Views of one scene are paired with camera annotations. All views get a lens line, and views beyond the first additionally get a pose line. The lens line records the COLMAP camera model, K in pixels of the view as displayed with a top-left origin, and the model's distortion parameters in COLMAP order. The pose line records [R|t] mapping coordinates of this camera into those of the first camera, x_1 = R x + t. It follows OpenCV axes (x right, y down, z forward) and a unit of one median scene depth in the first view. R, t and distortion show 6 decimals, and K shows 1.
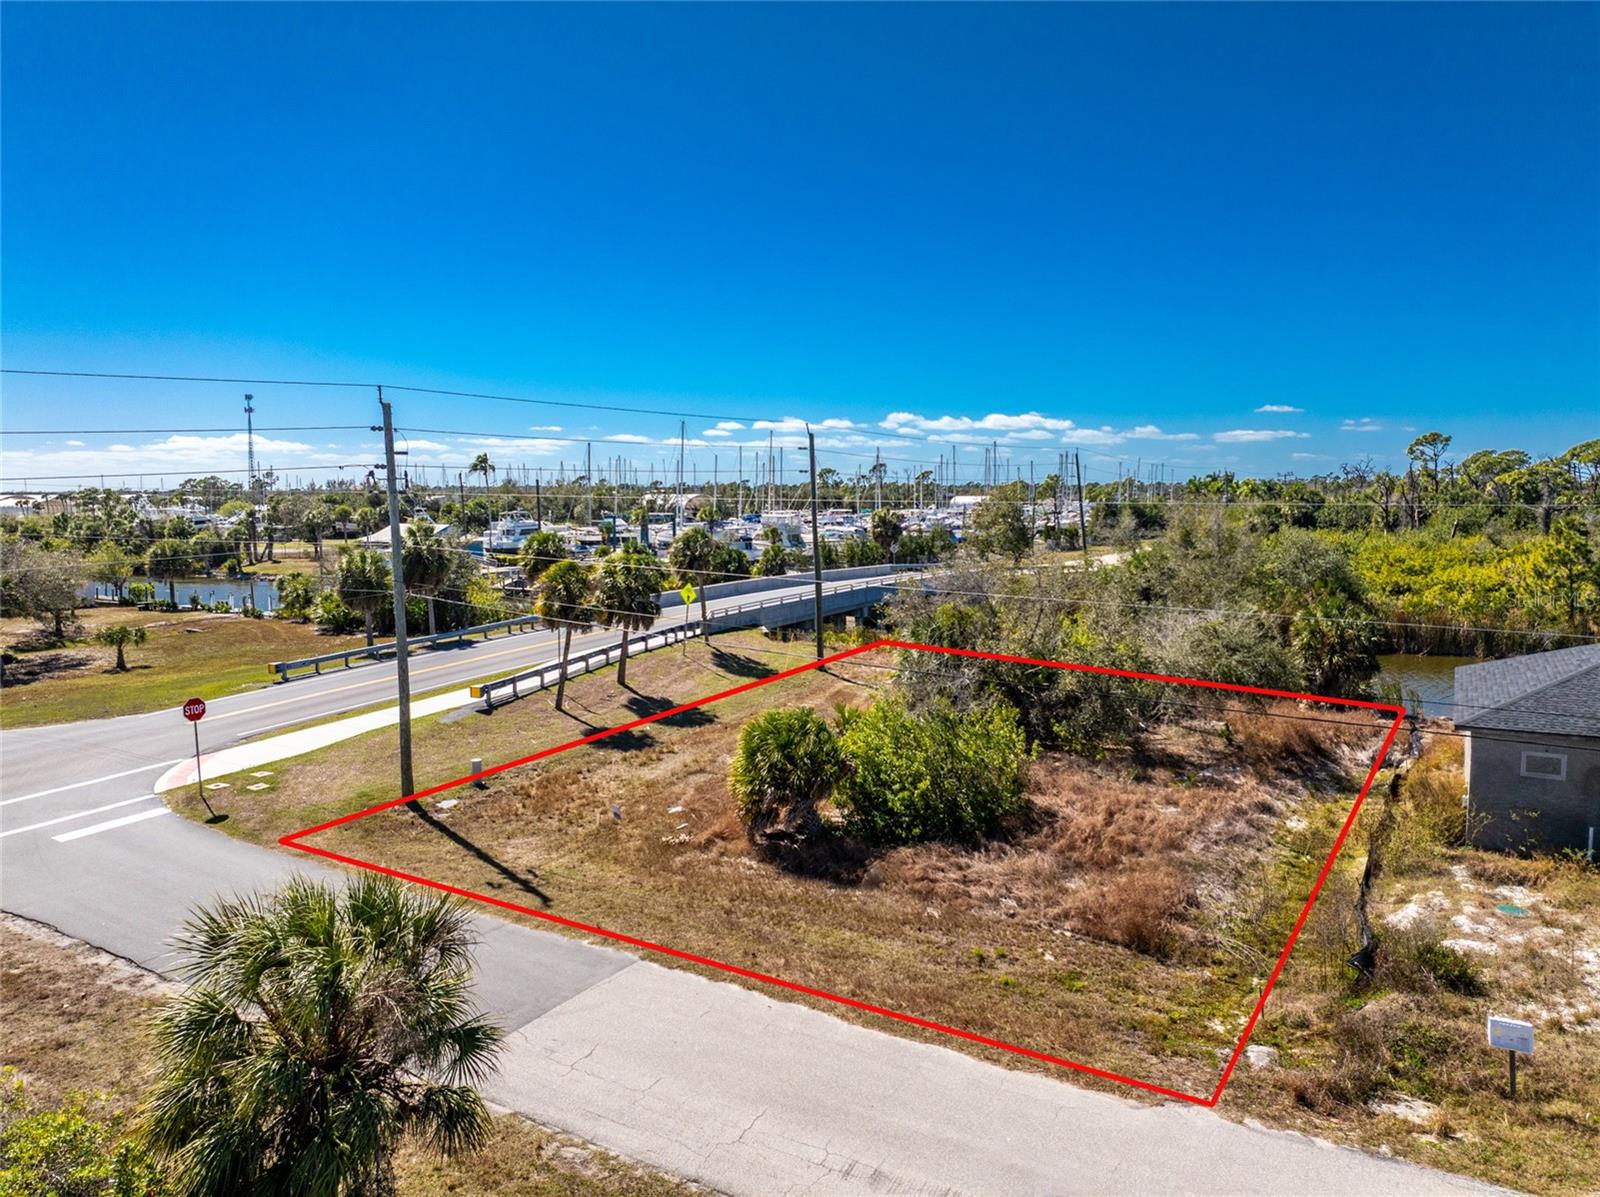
lens RADIAL K [[1127.5, 0, 800.0], [0, 1127.5, 598.5], [0, 0, 1]] dist [-0.033345, -0.004314]
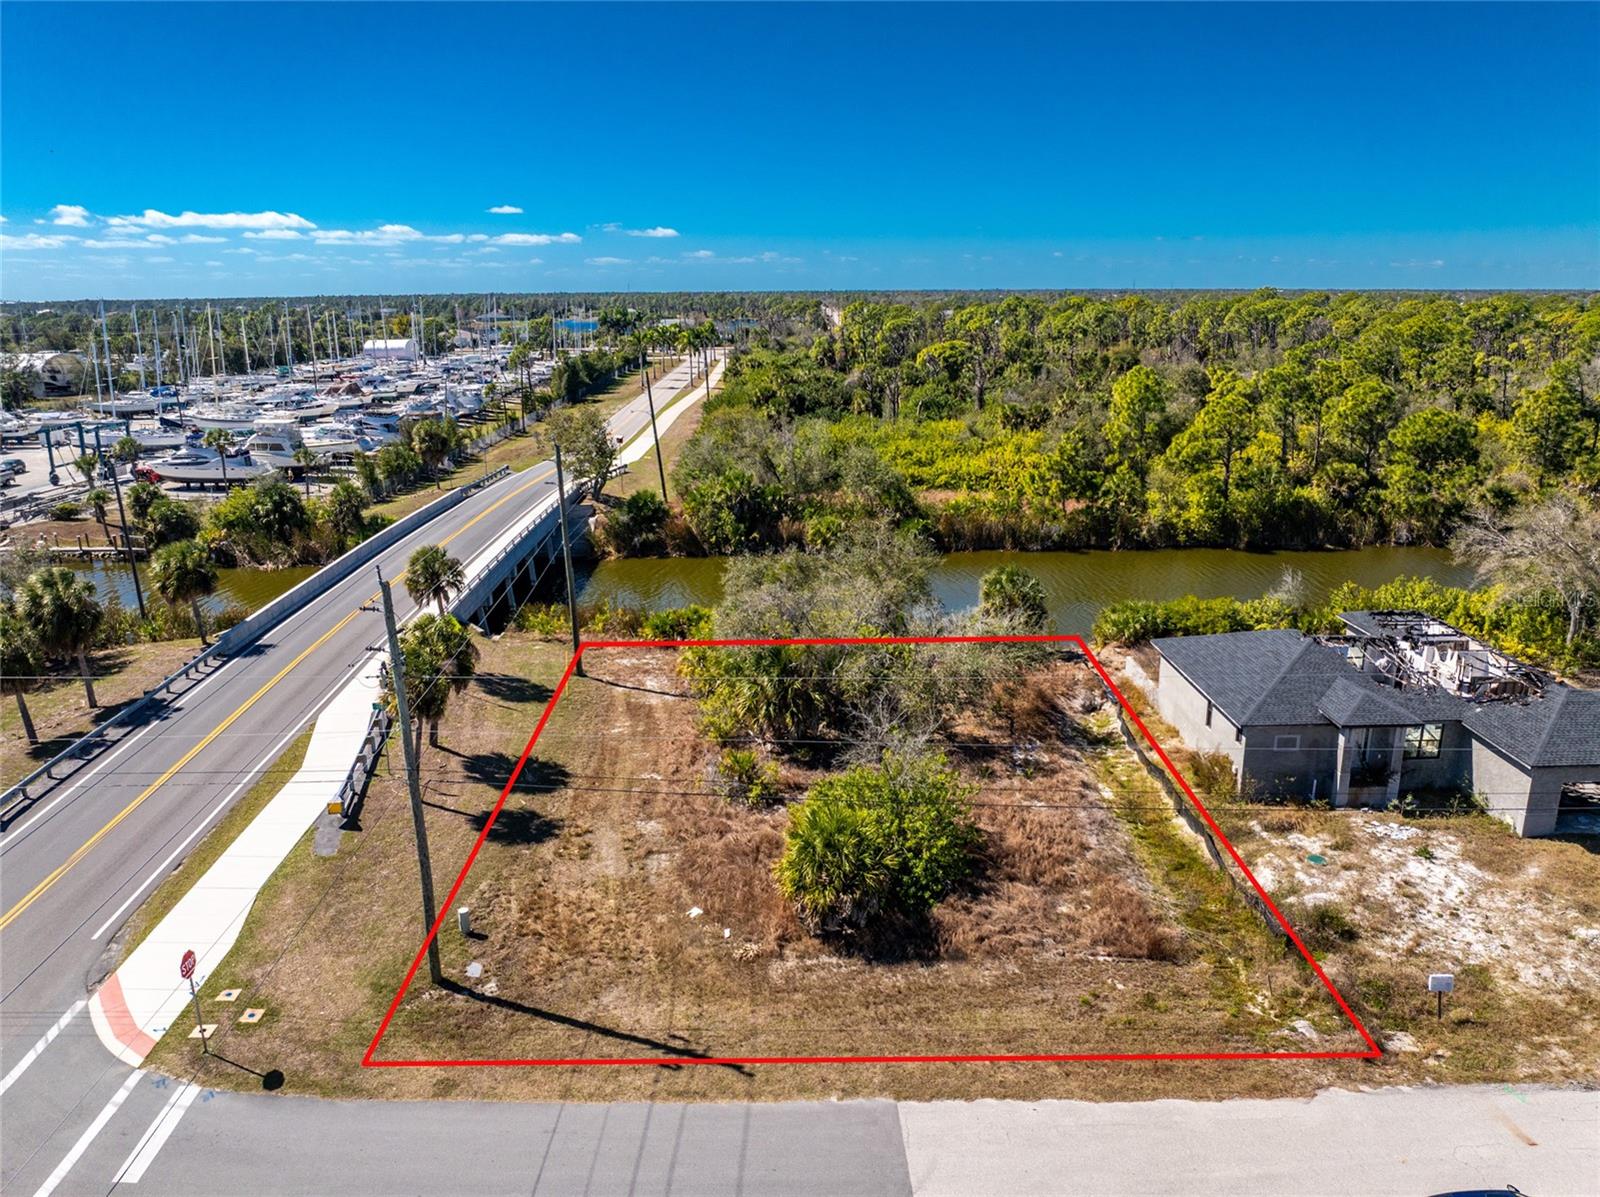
lens RADIAL K [[1121.5, 0, 800.0], [0, 1121.5, 598.5], [0, 0, 1]] dist [-0.040259, 0.005524]
pose [[0.852411, -0.142721, 0.503017, -0.552414], [0.057024, 0.981663, 0.181896, -0.314938], [-0.519754, -0.126366, 0.844919, 0.087293]]
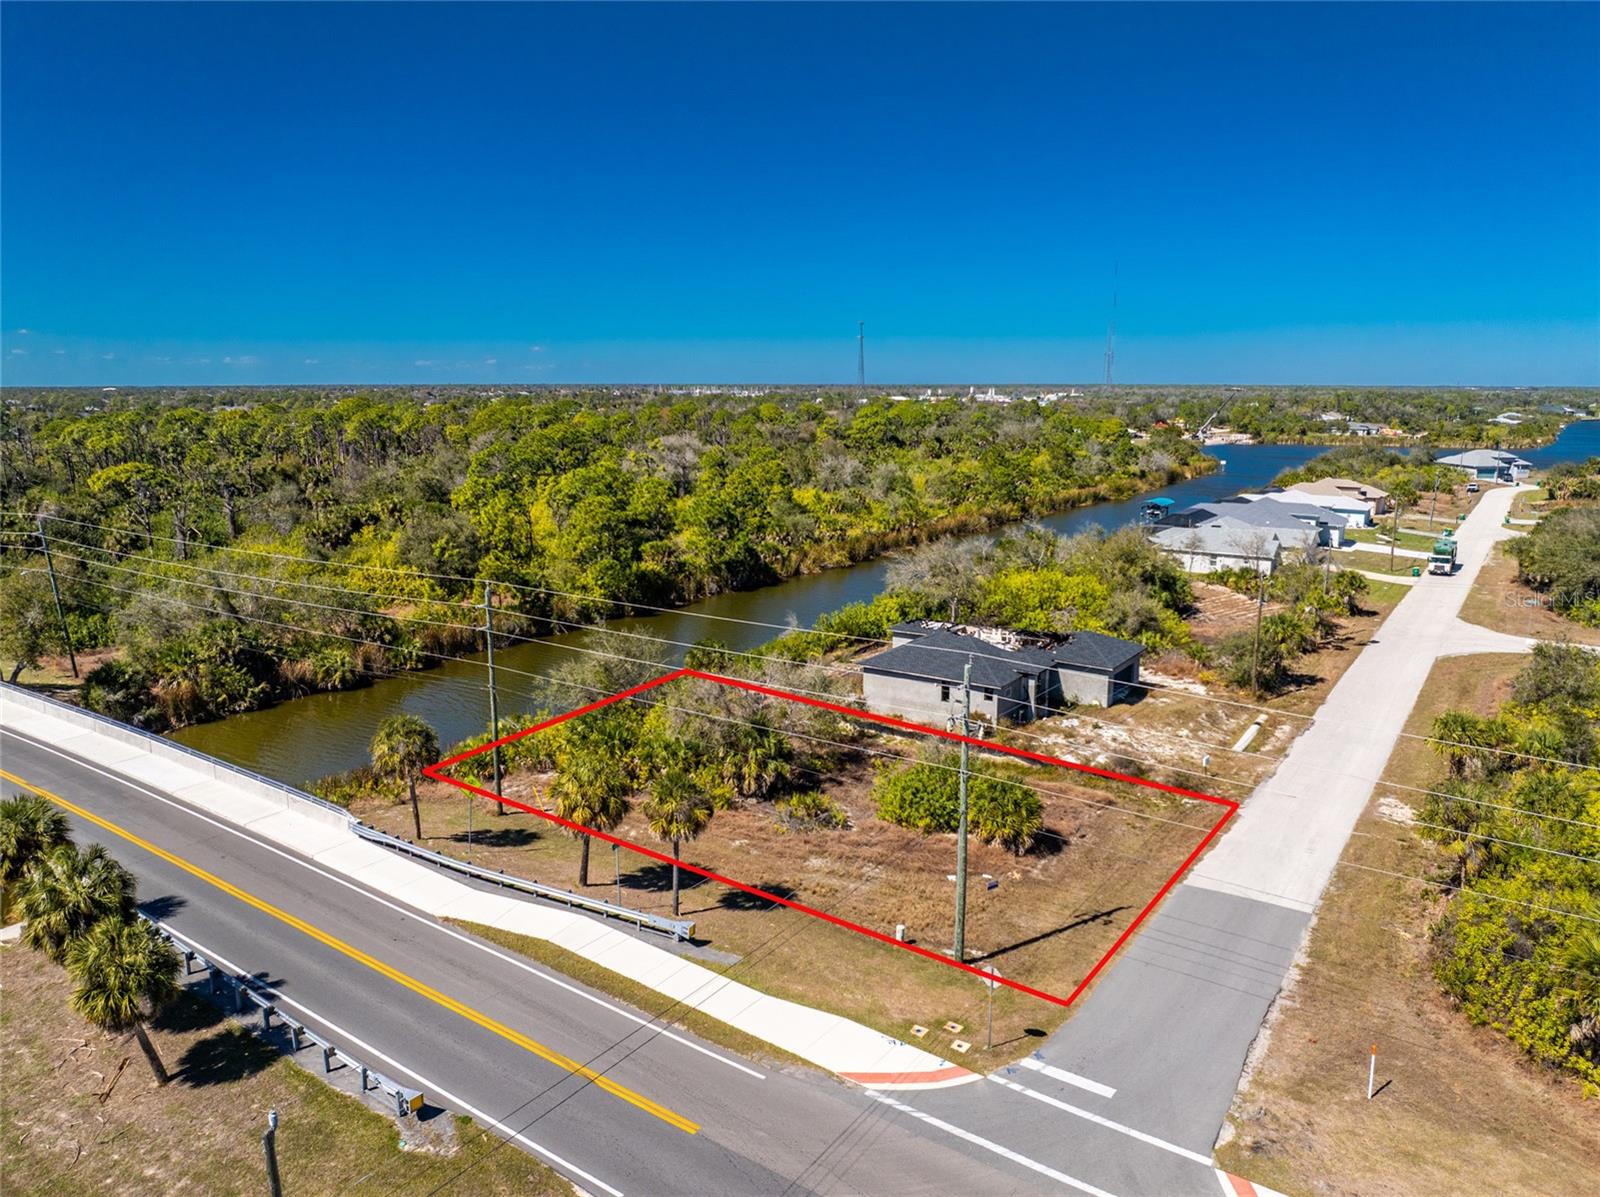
lens RADIAL K [[1118.7, 0, 800.0], [0, 1118.7, 598.5], [0, 0, 1]] dist [-0.001811, -0.075939]
pose [[0.067188, -0.184707, 0.980494, -1.640843], [0.095987, 0.979353, 0.177914, -0.504061], [-0.993112, 0.082161, 0.083530, 1.114853]]
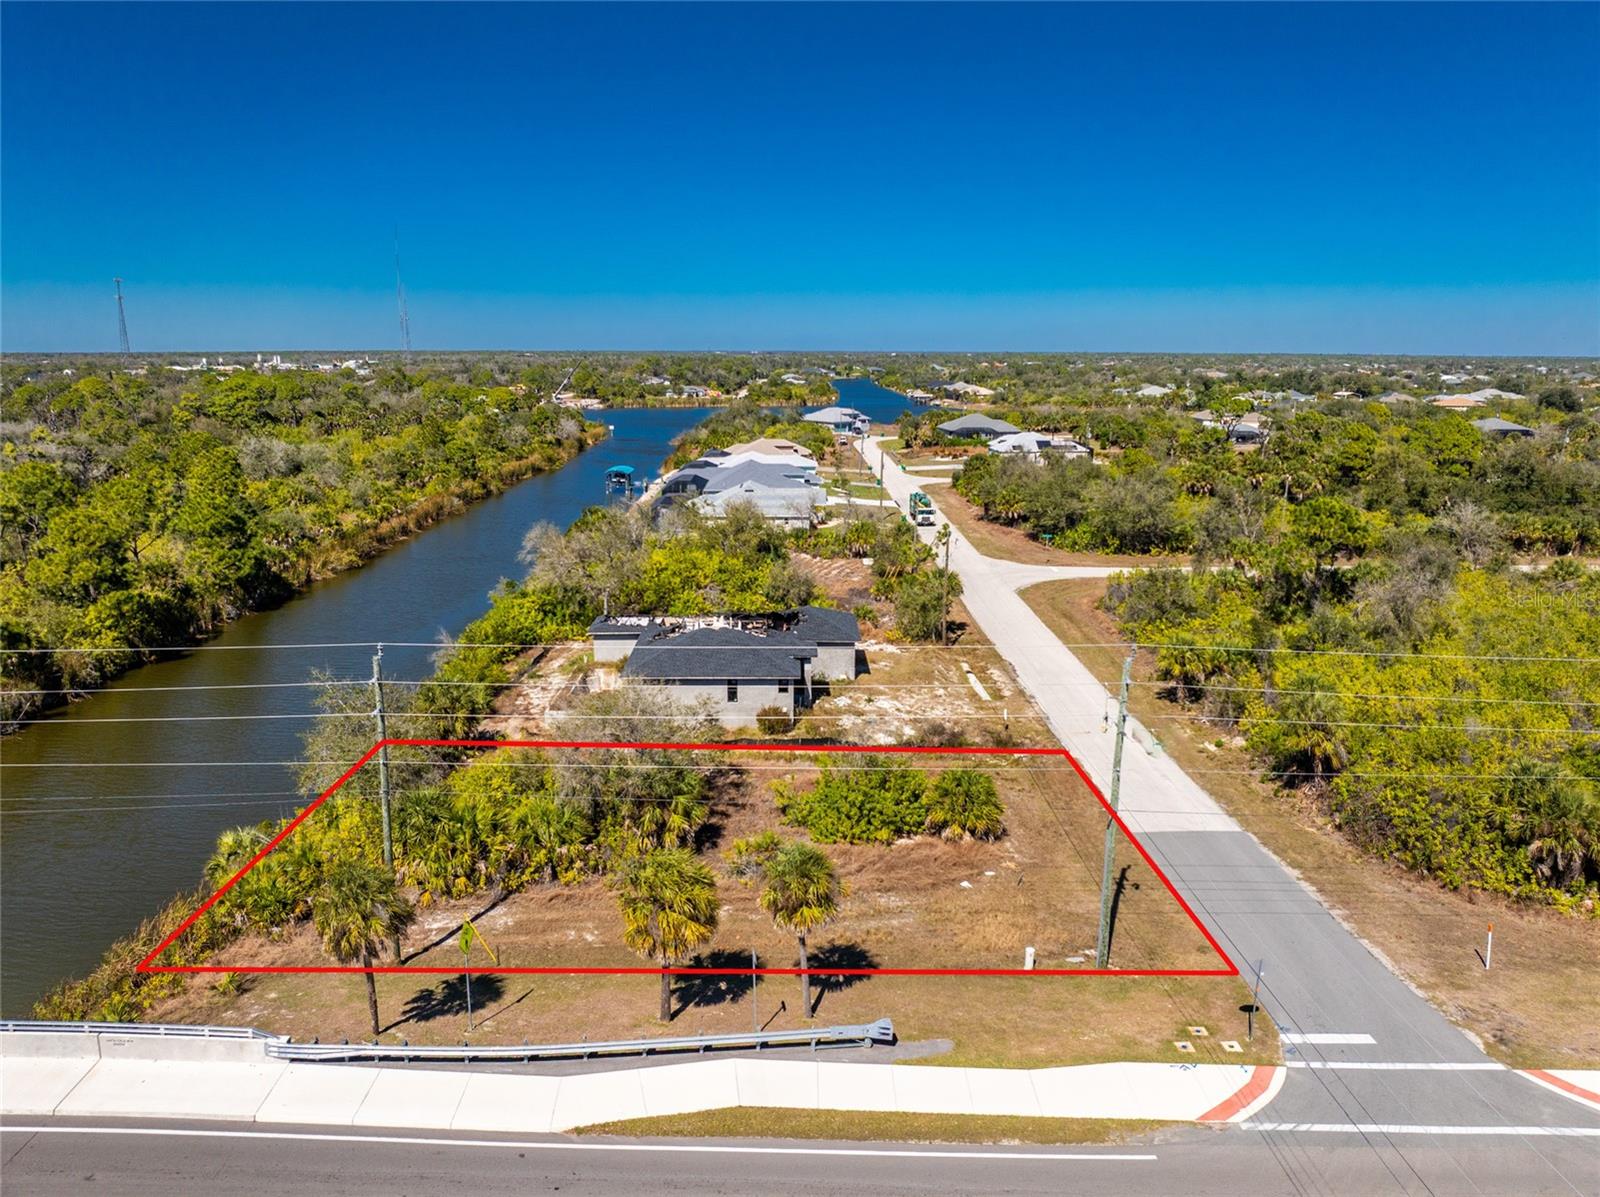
lens RADIAL K [[1127.5, 0, 800.0], [0, 1127.5, 598.5], [0, 0, 1]] dist [-0.033345, -0.004314]
pose [[-0.519031, -0.182327, 0.835083, -1.204242], [0.080170, 0.962294, 0.259929, -0.588962], [-0.850987, 0.201860, -0.484843, 1.917847]]
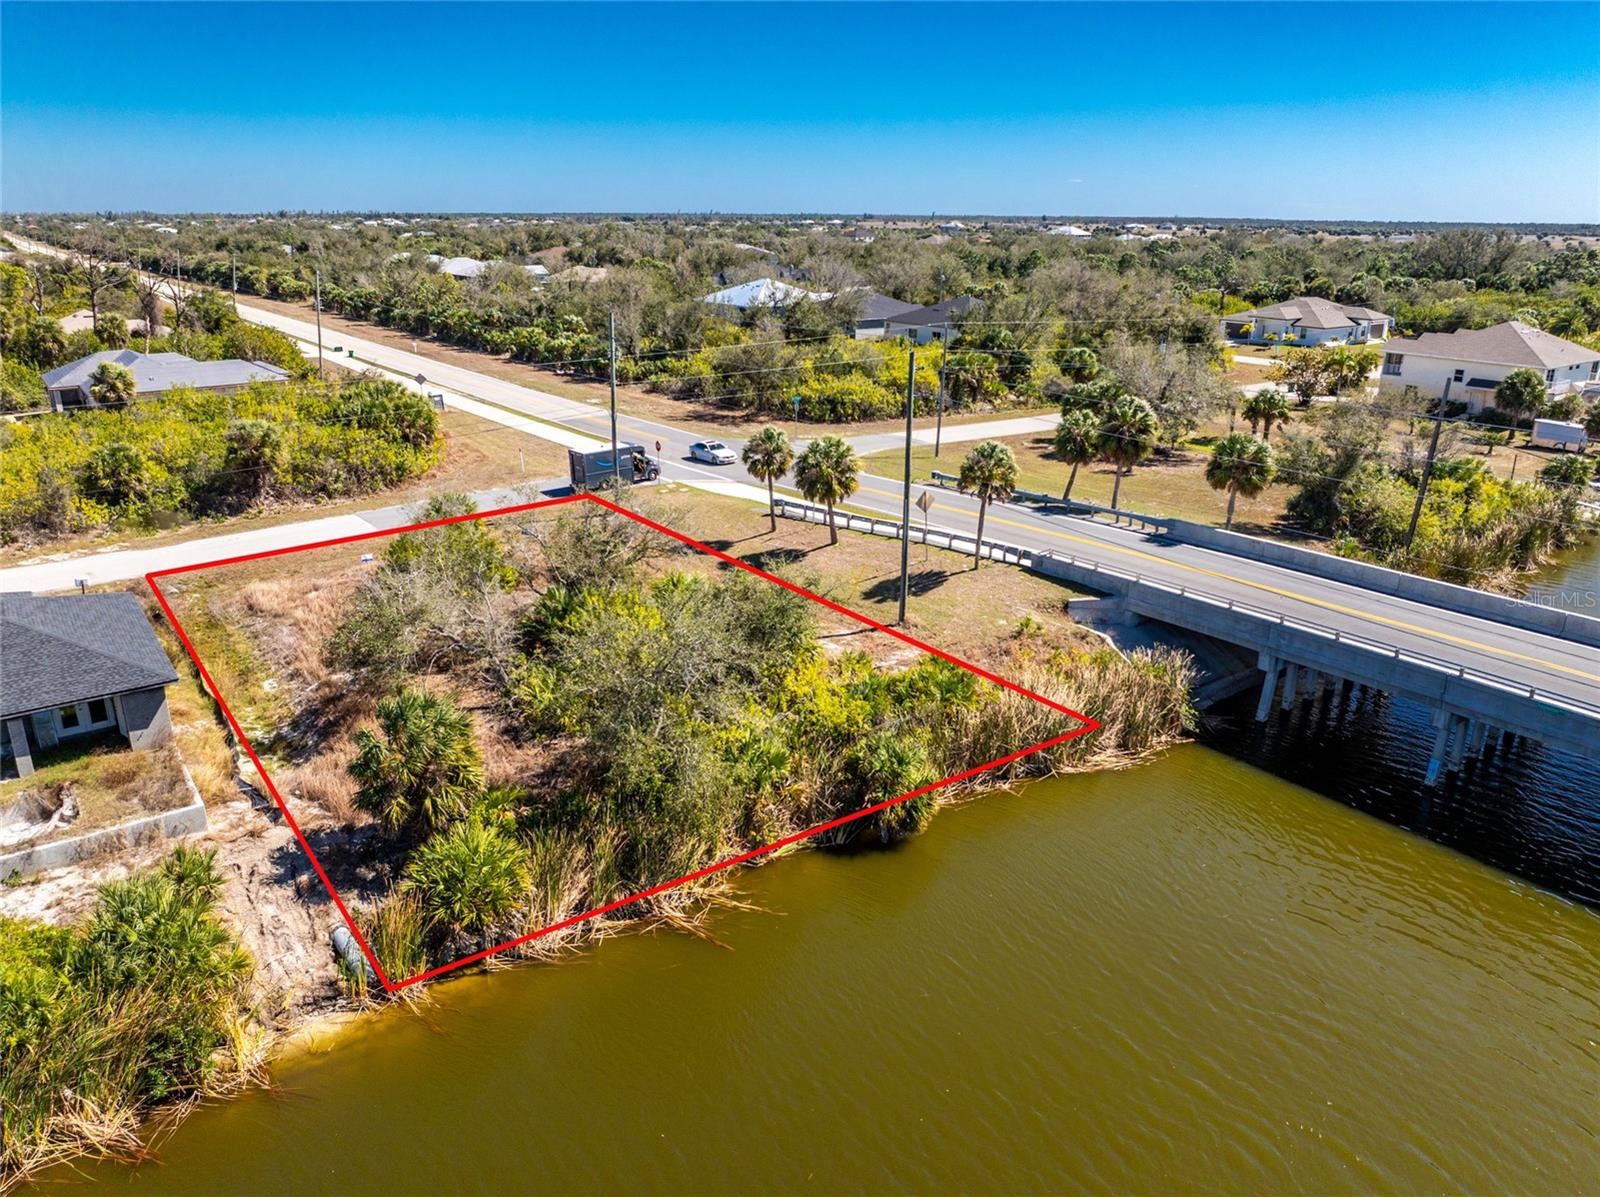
lens RADIAL K [[1127.5, 0, 800.0], [0, 1127.5, 598.5], [0, 0, 1]] dist [-0.033345, -0.004314]
pose [[-0.388370, 0.300315, -0.871194, 1.444468], [-0.092960, 0.927814, 0.361274, -0.474368], [0.916803, 0.221294, -0.332418, 2.160470]]
